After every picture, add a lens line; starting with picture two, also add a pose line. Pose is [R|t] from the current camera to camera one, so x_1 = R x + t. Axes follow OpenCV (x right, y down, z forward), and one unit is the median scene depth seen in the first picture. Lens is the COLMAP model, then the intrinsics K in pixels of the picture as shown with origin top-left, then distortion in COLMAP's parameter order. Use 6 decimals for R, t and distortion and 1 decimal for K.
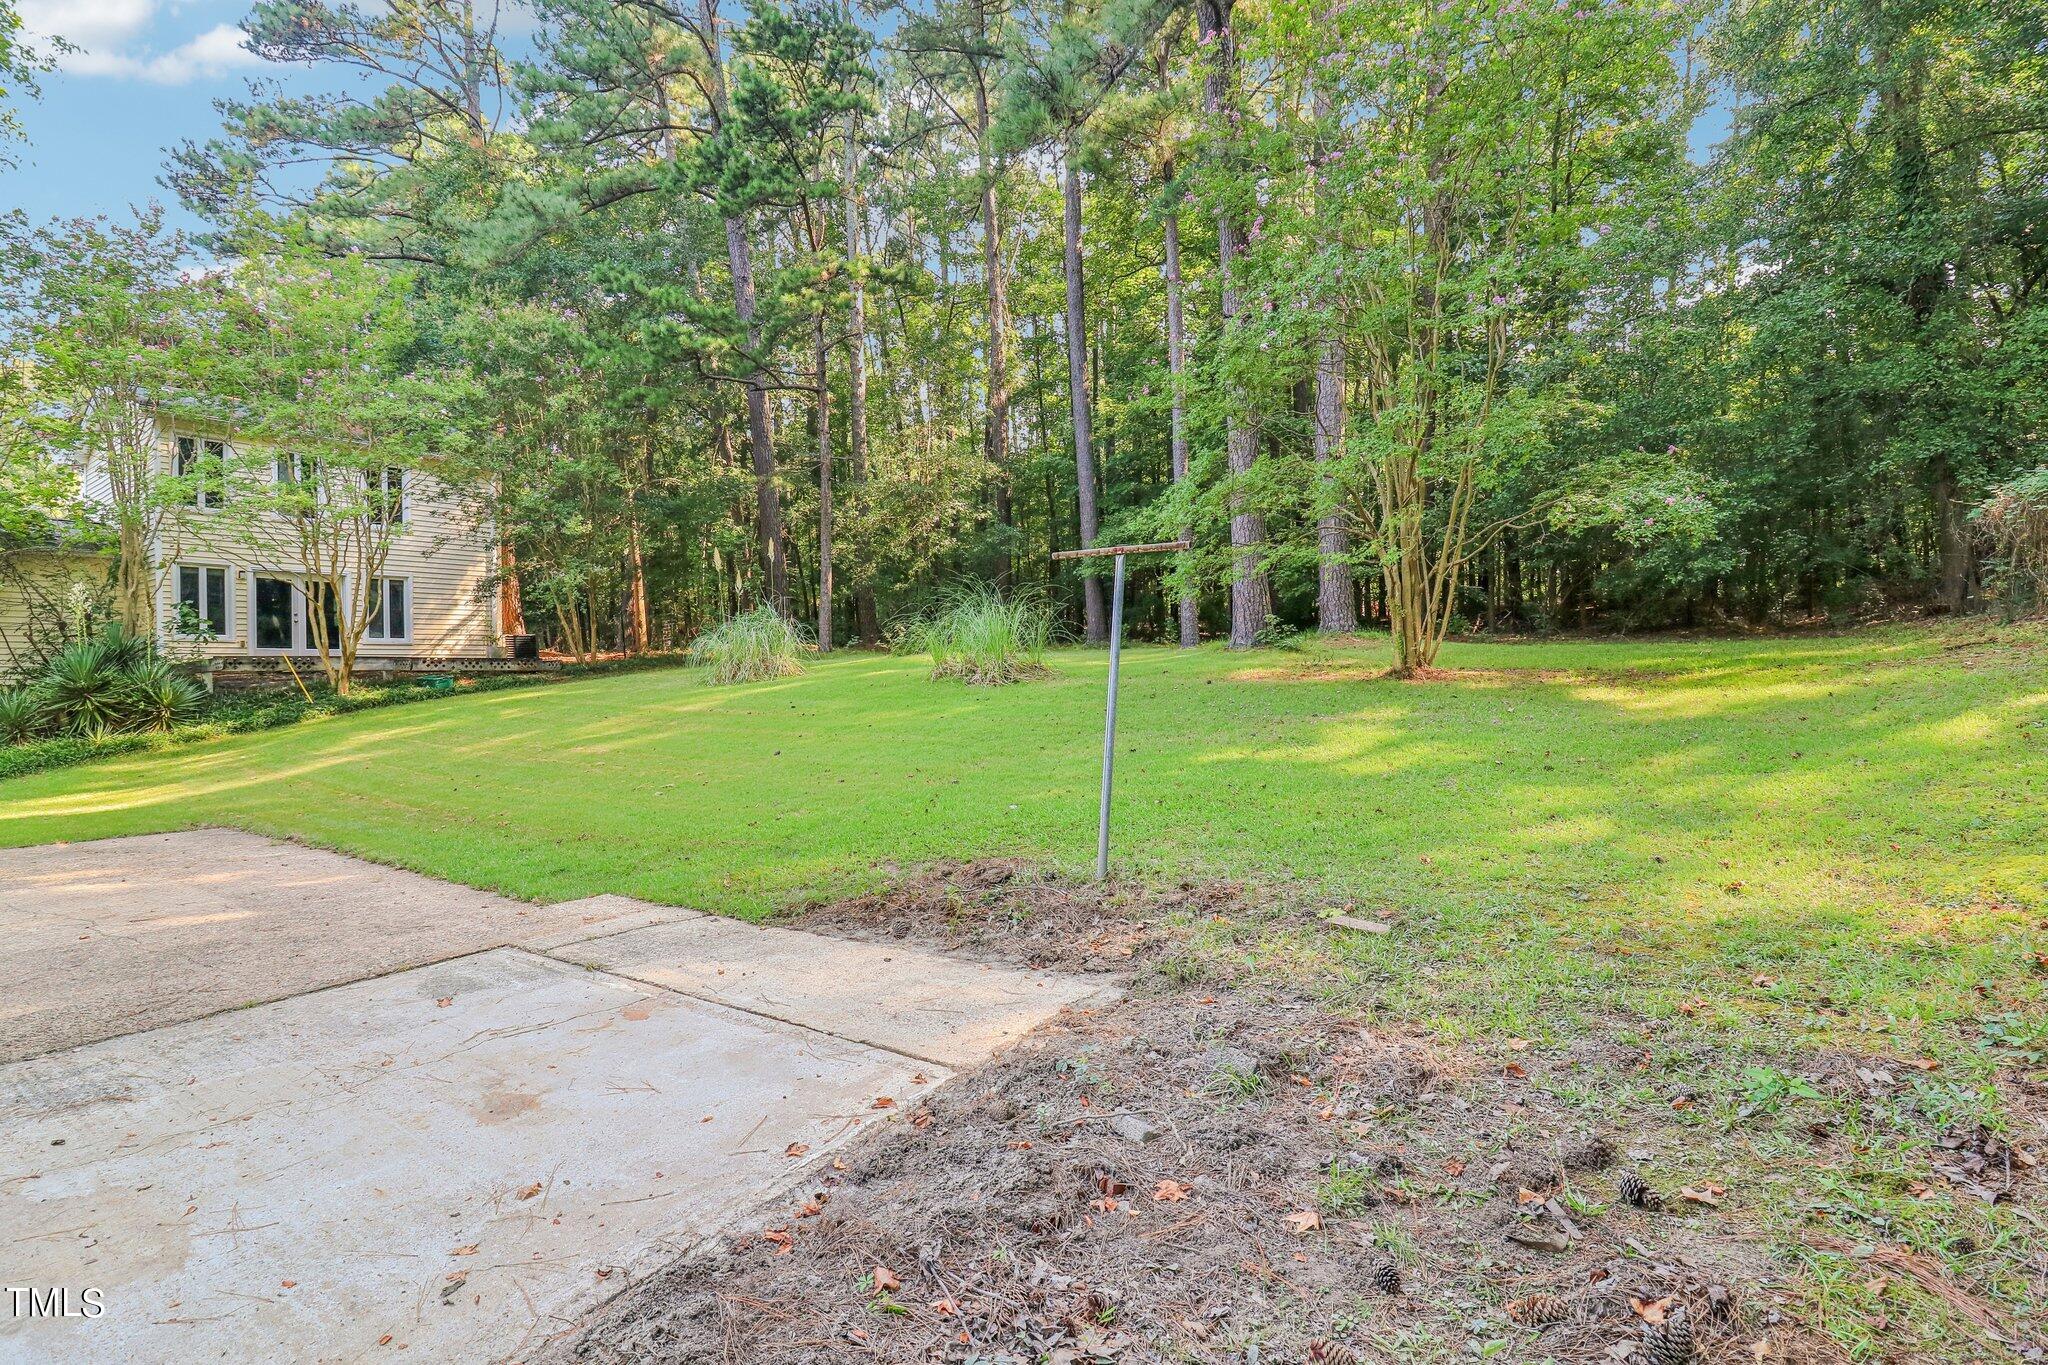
lens RADIAL K [[970.2, 0, 1018.2], [0, 970.2, 676.0], [0, 0, 1]] dist [0.001309, -0.013473]
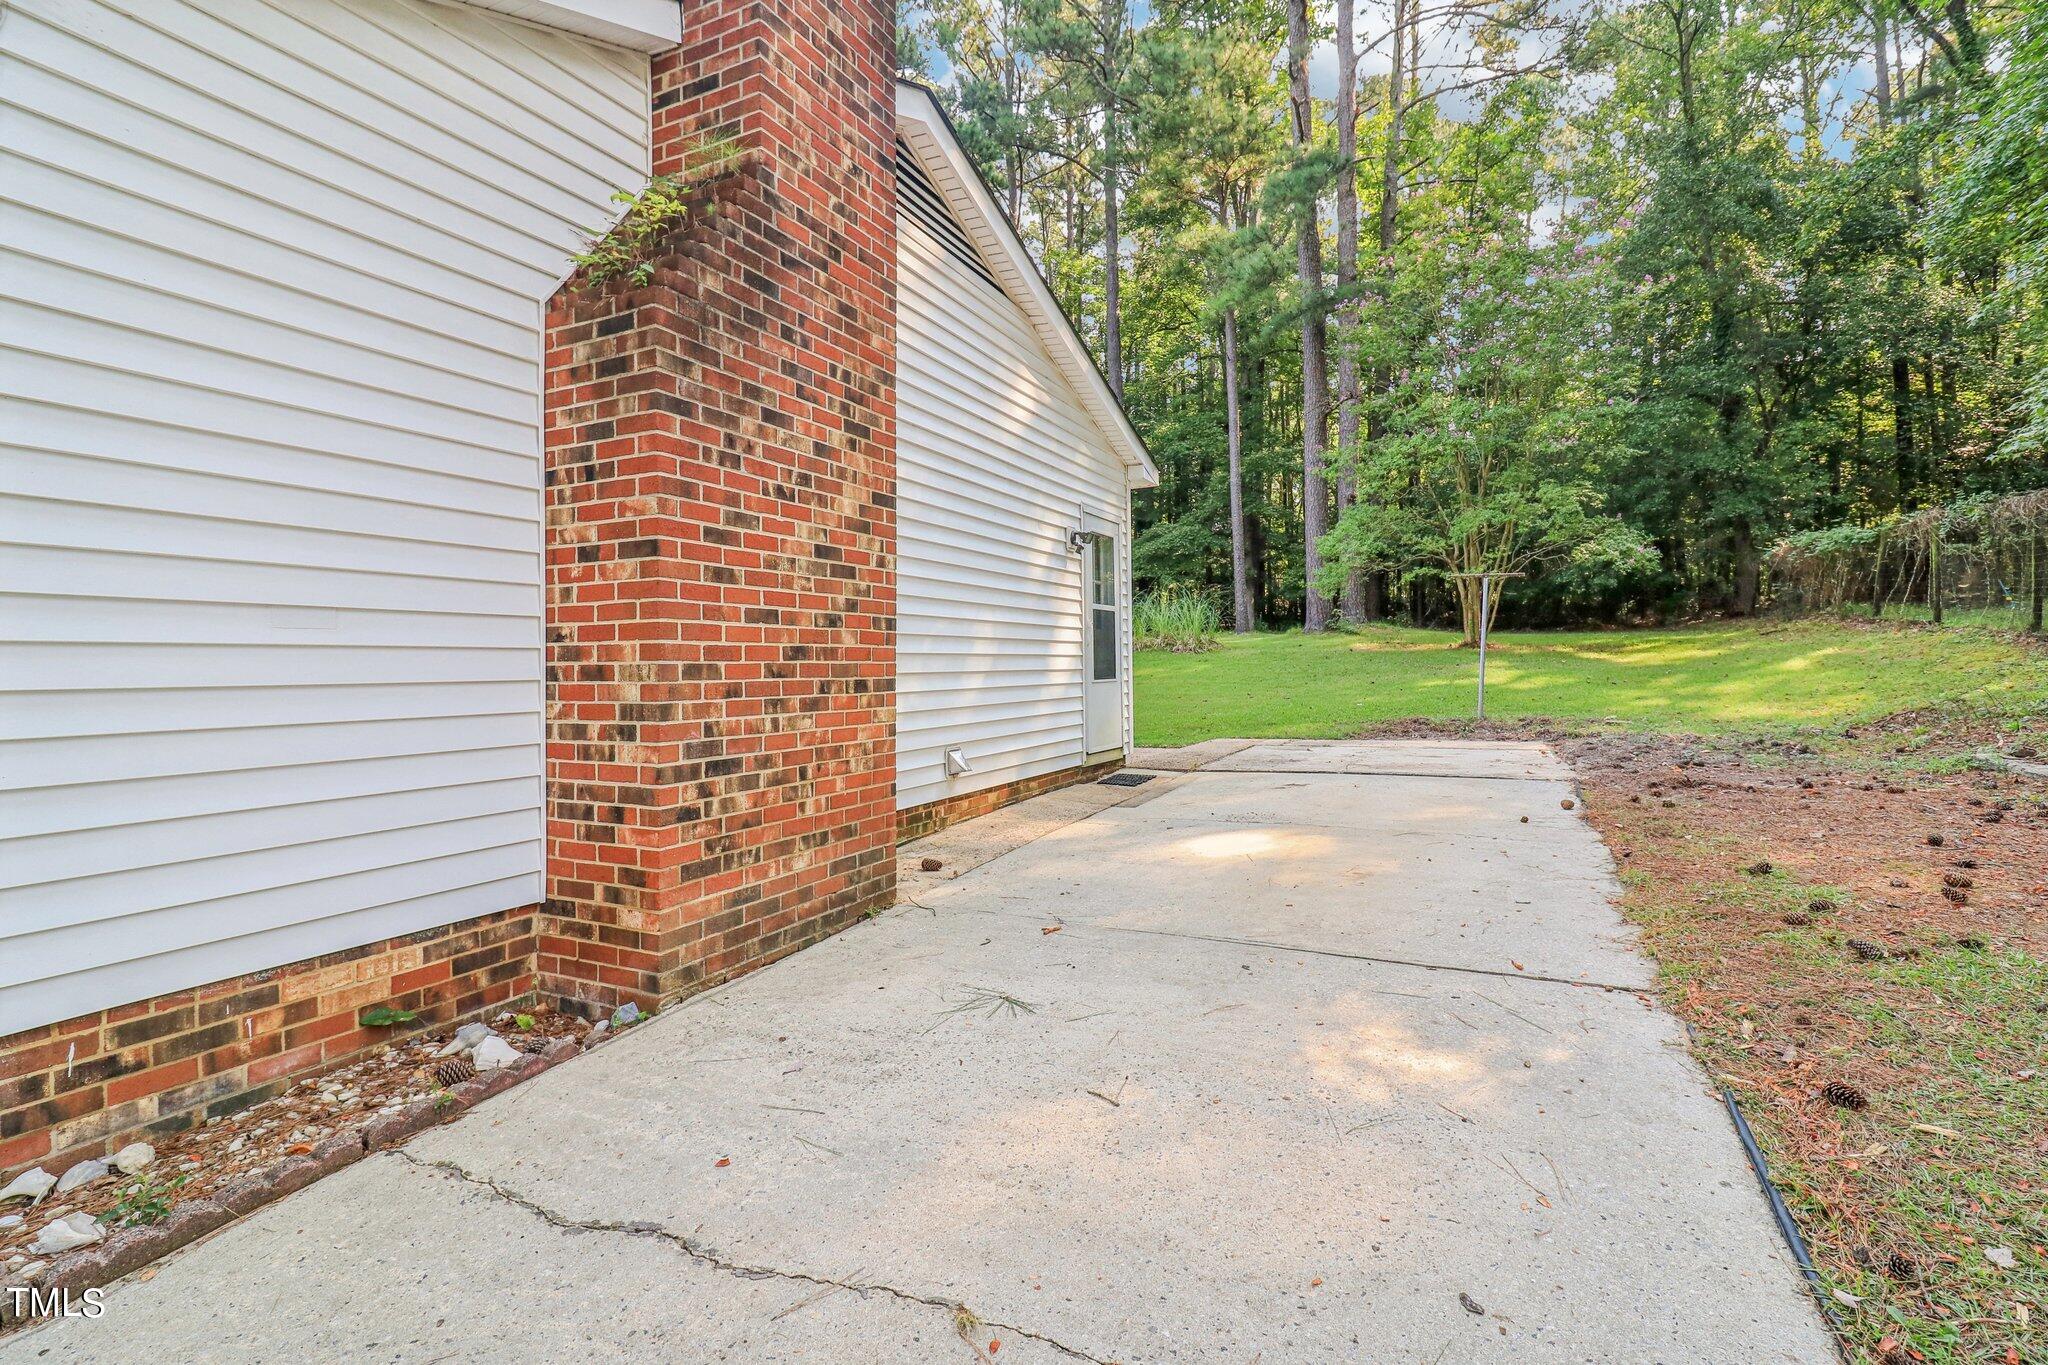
lens RADIAL K [[970.2, 0, 1018.2], [0, 970.2, 676.0], [0, 0, 1]] dist [0.001309, -0.013473]
pose [[0.986289, 0.002220, 0.165013, -0.630162], [-0.002006, 0.999997, -0.001465, 0.051152], [-0.165015, 0.001114, 0.986290, -0.491664]]
